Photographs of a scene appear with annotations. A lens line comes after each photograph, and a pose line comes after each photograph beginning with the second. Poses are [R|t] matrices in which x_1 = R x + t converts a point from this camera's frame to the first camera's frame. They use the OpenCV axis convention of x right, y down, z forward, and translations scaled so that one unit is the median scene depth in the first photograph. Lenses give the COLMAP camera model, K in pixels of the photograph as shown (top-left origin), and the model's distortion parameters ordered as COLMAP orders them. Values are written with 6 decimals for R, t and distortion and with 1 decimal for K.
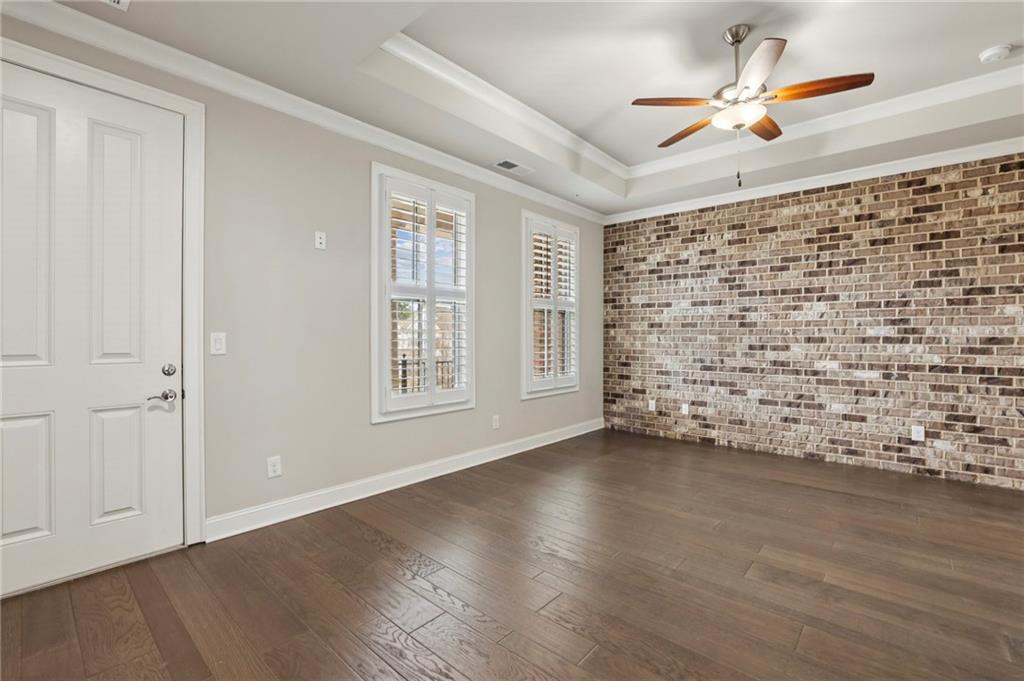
lens RADIAL K [[450.3, 0, 518.7], [0, 450.3, 327.6], [0, 0, 1]] dist [-0.049974, 0.020477]
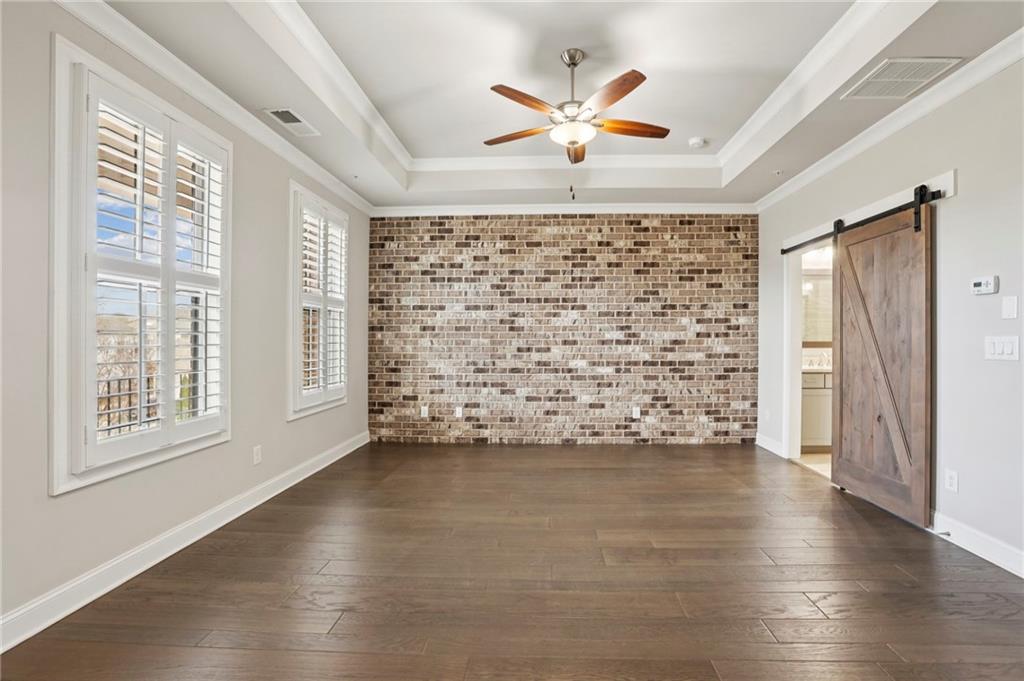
lens RADIAL K [[443.5, 0, 539.2], [0, 443.5, 330.8], [0, 0, 1]] dist [-0.040230, 0.000390]
pose [[0.775024, 0.008836, 0.631870, -0.135709], [-0.008790, 0.999956, -0.003202, 0.001264], [-0.631871, -0.003073, 0.775068, 0.132067]]
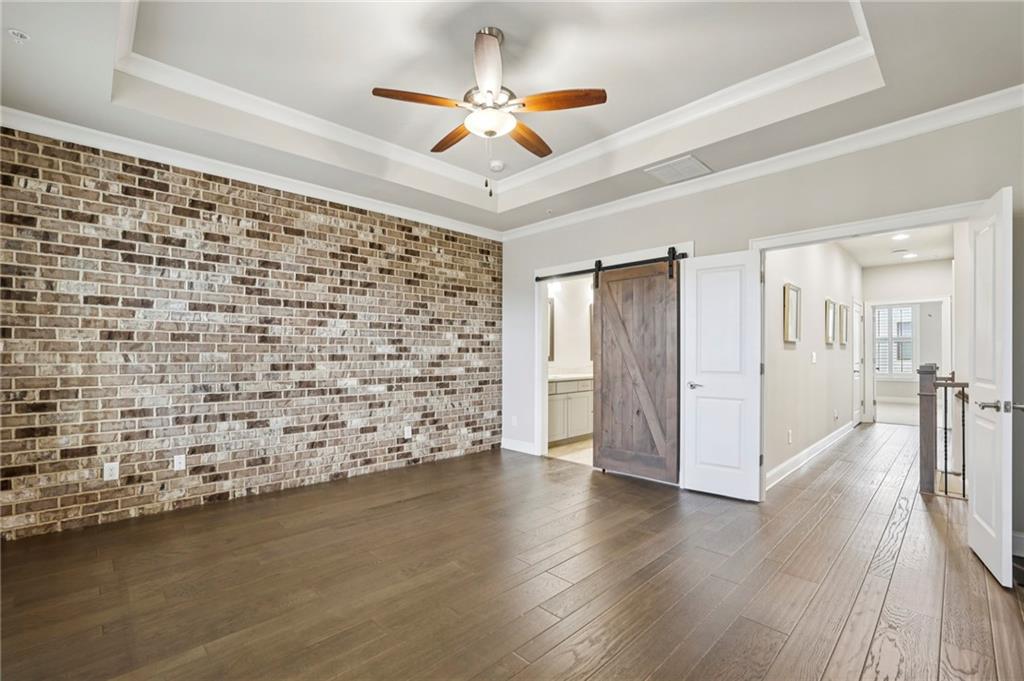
lens RADIAL K [[444.0, 0, 508.3], [0, 444.0, 349.6], [0, 0, 1]] dist [-0.053191, 0.018582]
pose [[0.096602, 0.009495, 0.995278, -0.260307], [-0.017979, 0.999808, -0.007794, 0.010782], [-0.995161, -0.017142, 0.096754, 0.516756]]
